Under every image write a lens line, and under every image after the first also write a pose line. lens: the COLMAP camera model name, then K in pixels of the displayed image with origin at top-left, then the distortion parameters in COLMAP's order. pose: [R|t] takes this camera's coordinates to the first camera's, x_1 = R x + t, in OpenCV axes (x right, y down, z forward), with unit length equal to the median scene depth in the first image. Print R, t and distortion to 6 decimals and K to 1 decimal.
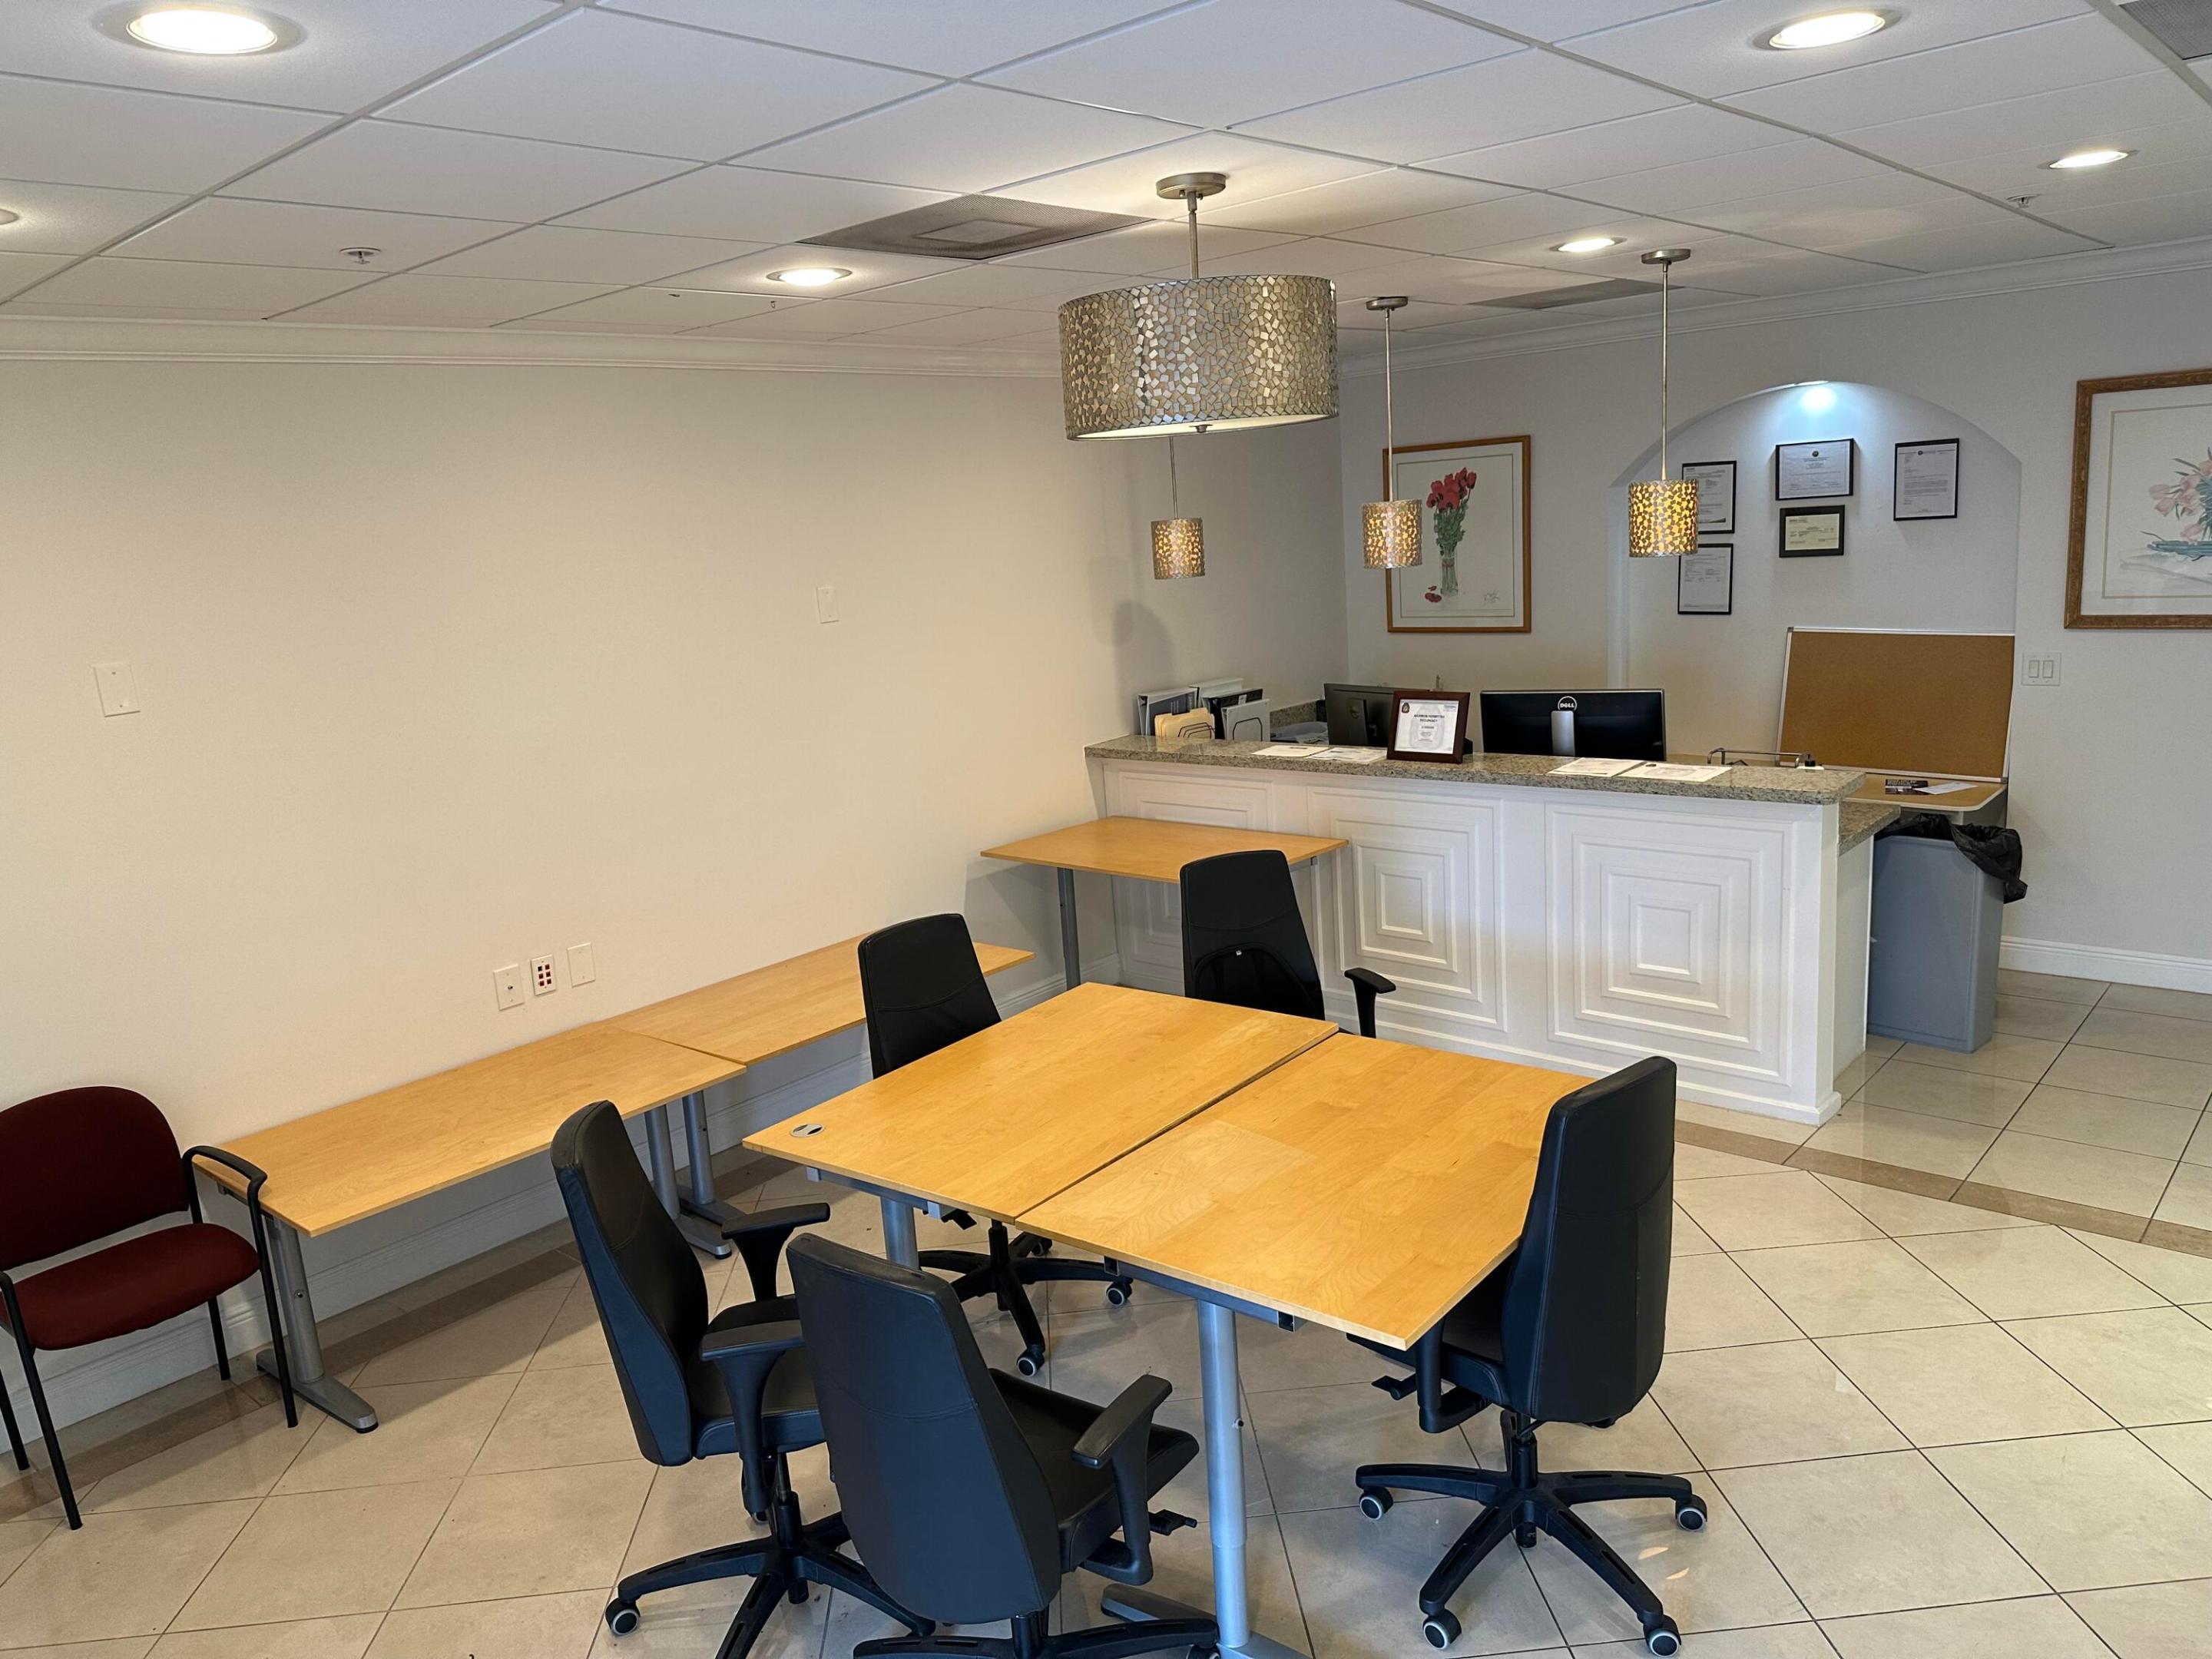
lens RADIAL K [[1545.7, 0, 1106.0], [0, 1545.7, 829.5], [0, 0, 1]] dist [0.000182, 0.000699]
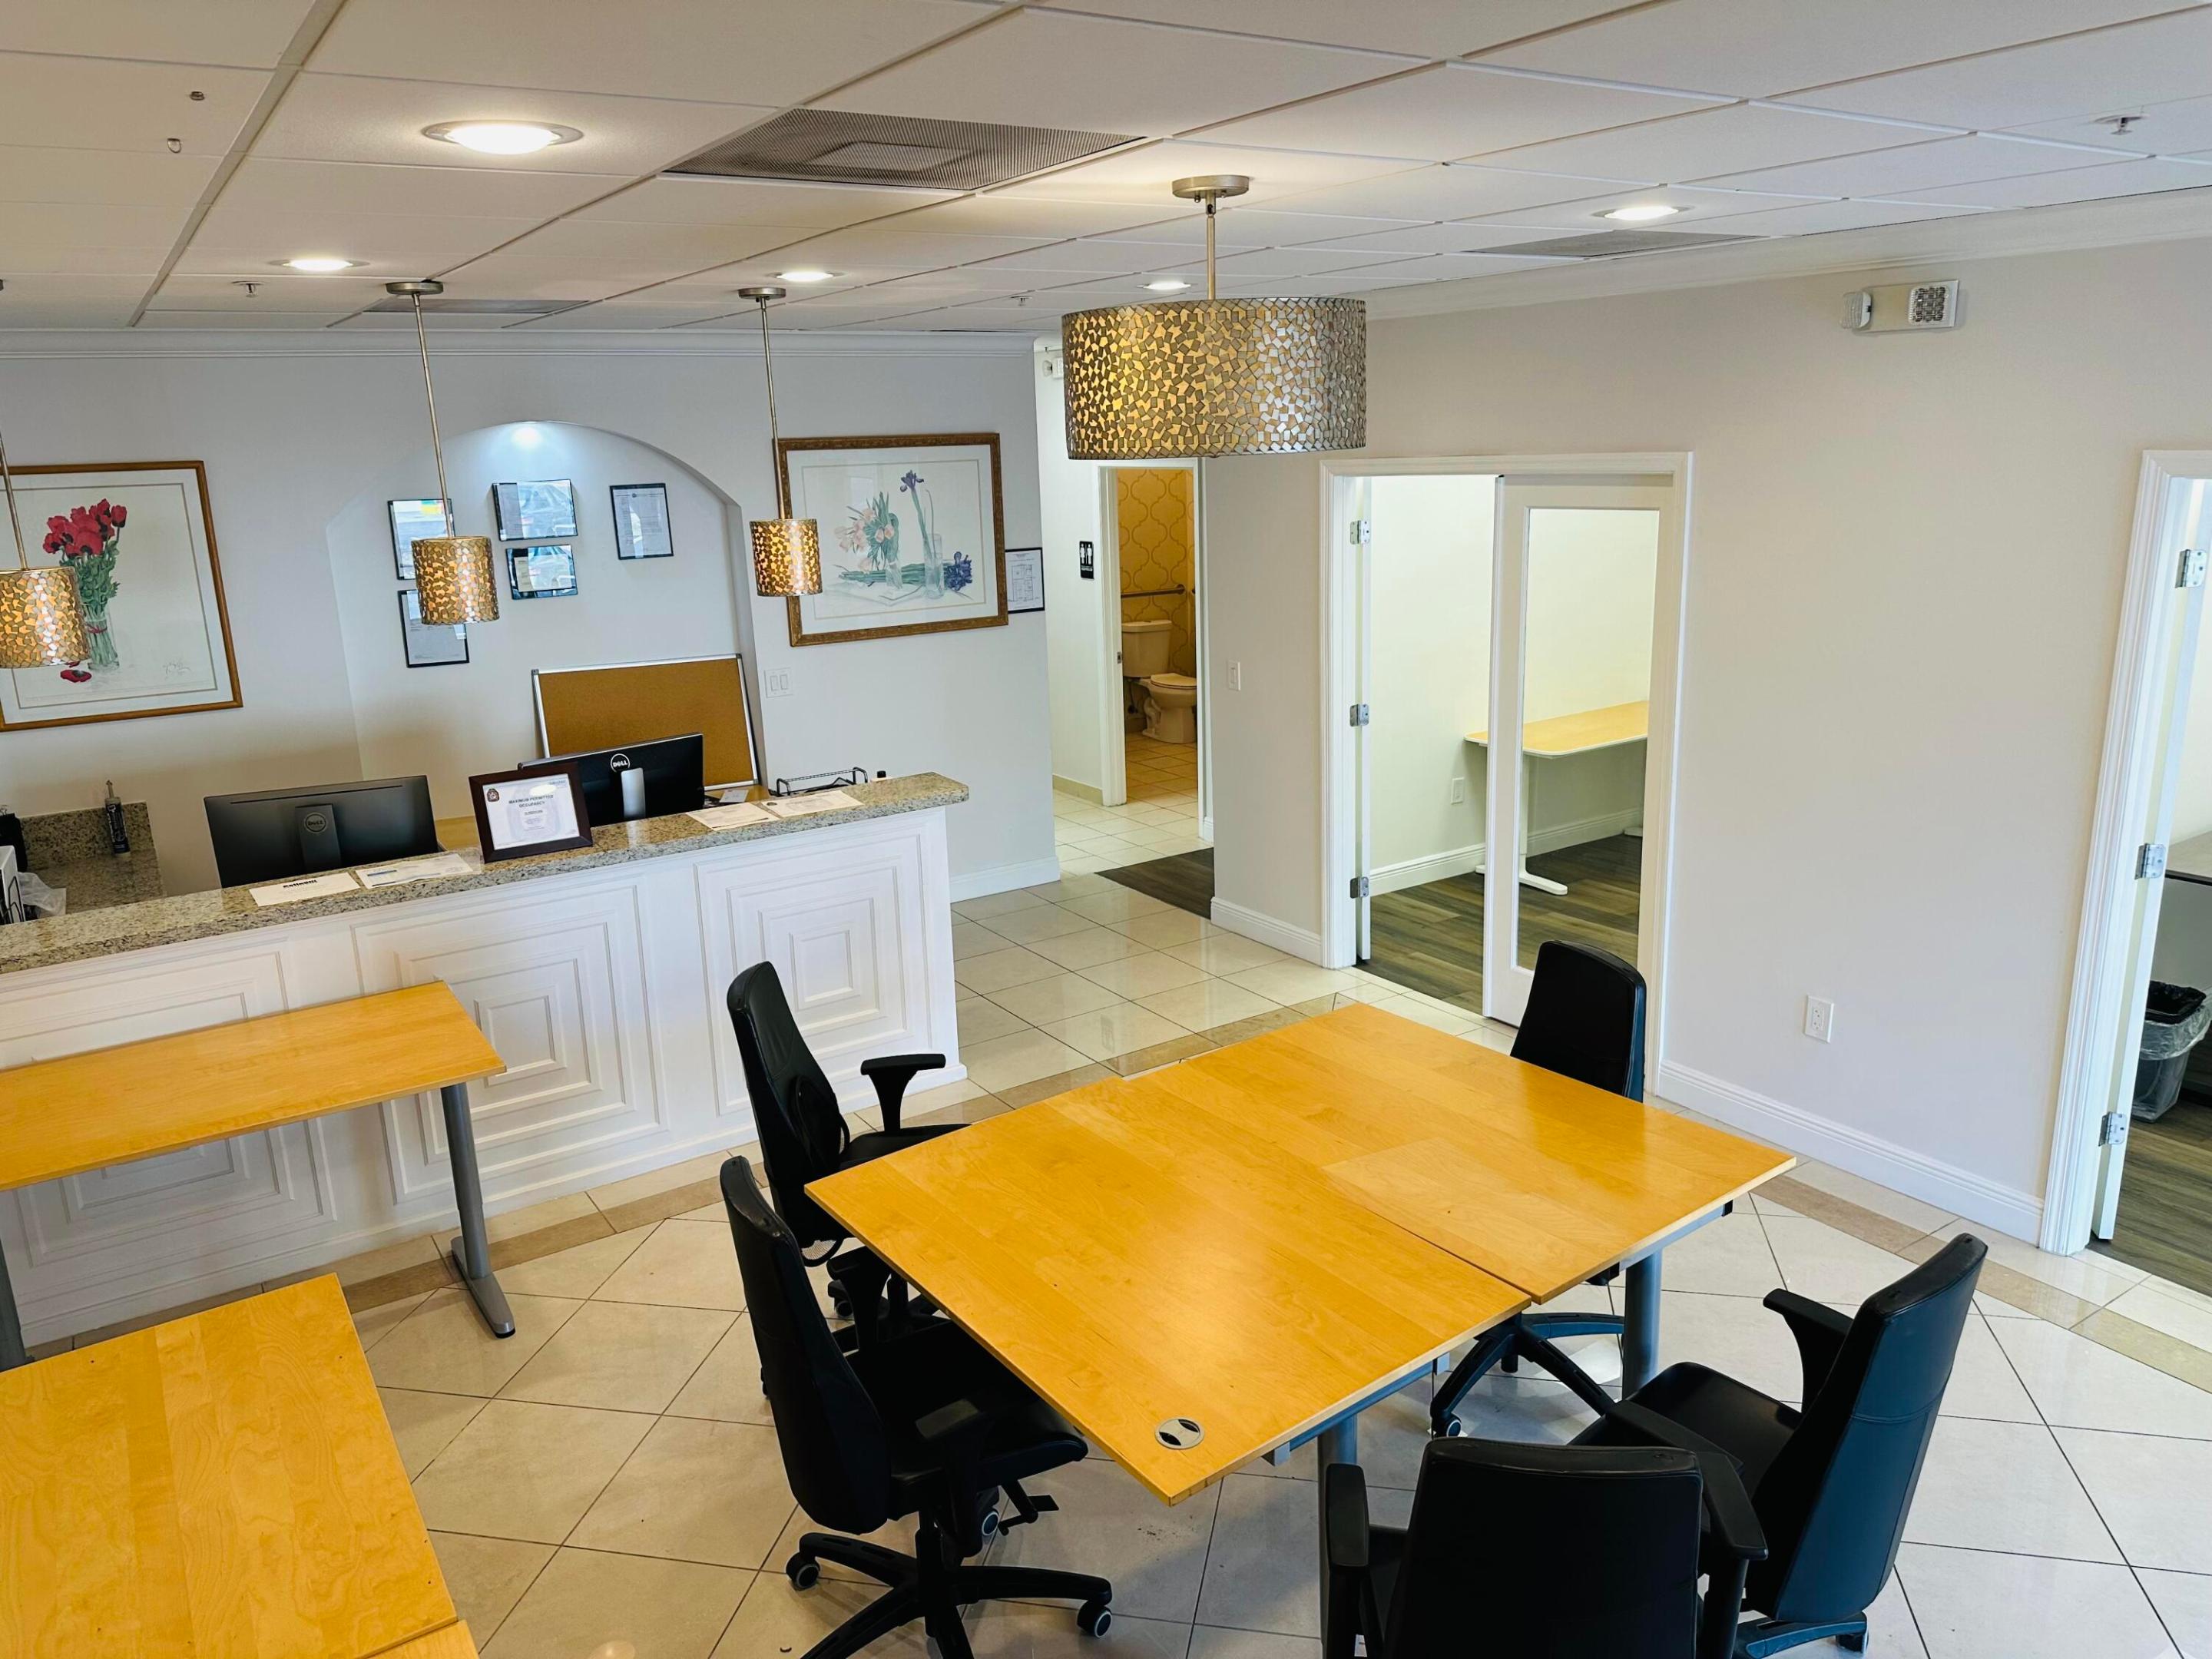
lens RADIAL K [[1545.7, 0, 1106.0], [0, 1545.7, 829.5], [0, 0, 1]] dist [0.000182, 0.000699]
pose [[0.282522, -0.176314, 0.942918, -0.365918], [0.207083, 0.970996, 0.119517, -0.069762], [-0.936642, 0.161496, 0.310839, 0.348058]]
